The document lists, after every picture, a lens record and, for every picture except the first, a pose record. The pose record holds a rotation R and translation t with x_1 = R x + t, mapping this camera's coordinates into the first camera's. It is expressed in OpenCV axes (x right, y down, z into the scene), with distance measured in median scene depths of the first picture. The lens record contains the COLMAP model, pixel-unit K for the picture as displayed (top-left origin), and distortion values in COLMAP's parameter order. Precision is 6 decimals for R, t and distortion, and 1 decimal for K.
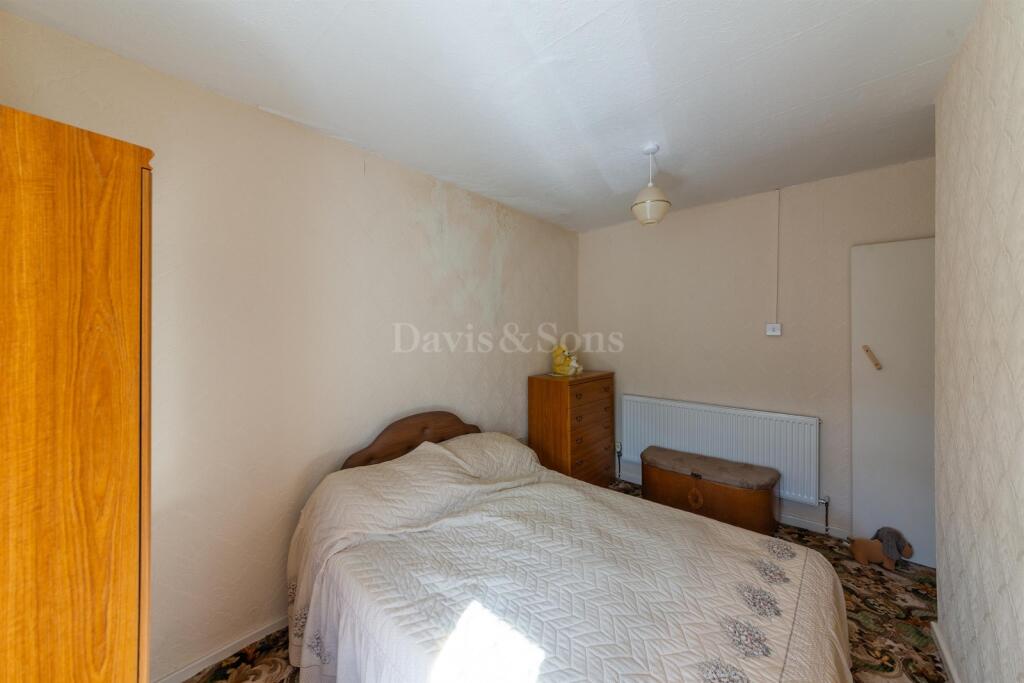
lens RADIAL K [[366.9, 0, 511.9], [0, 366.9, 328.1], [0, 0, 1]] dist [0.000179, -0.000026]
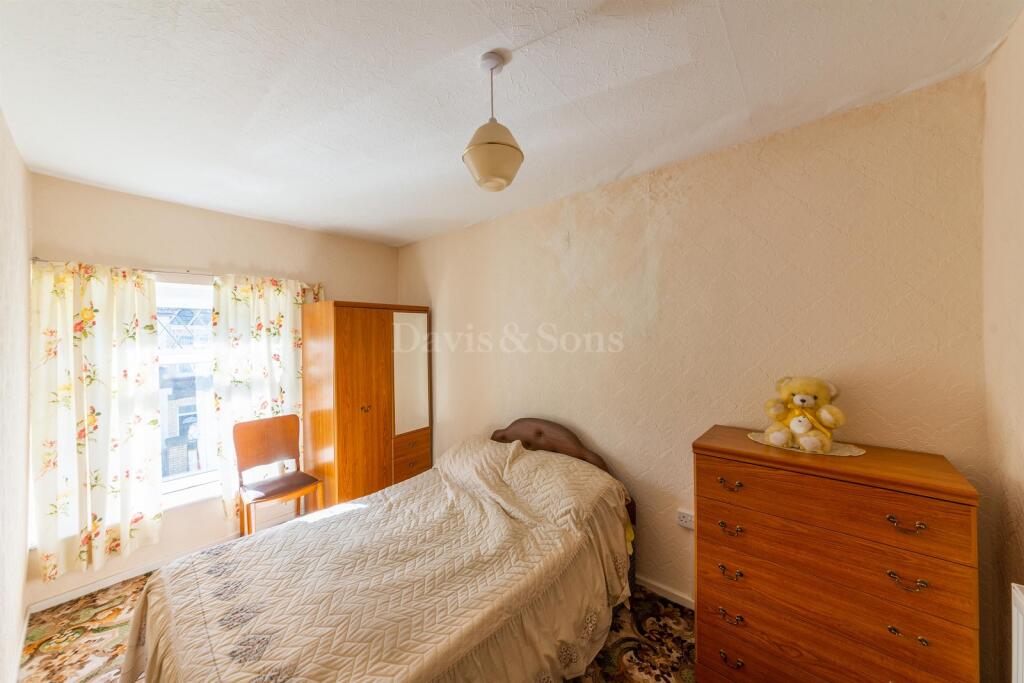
lens RADIAL K [[366.9, 0, 511.9], [0, 366.9, 328.1], [0, 0, 1]] dist [0.000179, -0.000026]
pose [[-0.013903, -0.007370, -0.999876, 1.009074], [0.029622, 0.999531, -0.007779, -0.049485], [0.999464, -0.029727, -0.013679, 1.056059]]
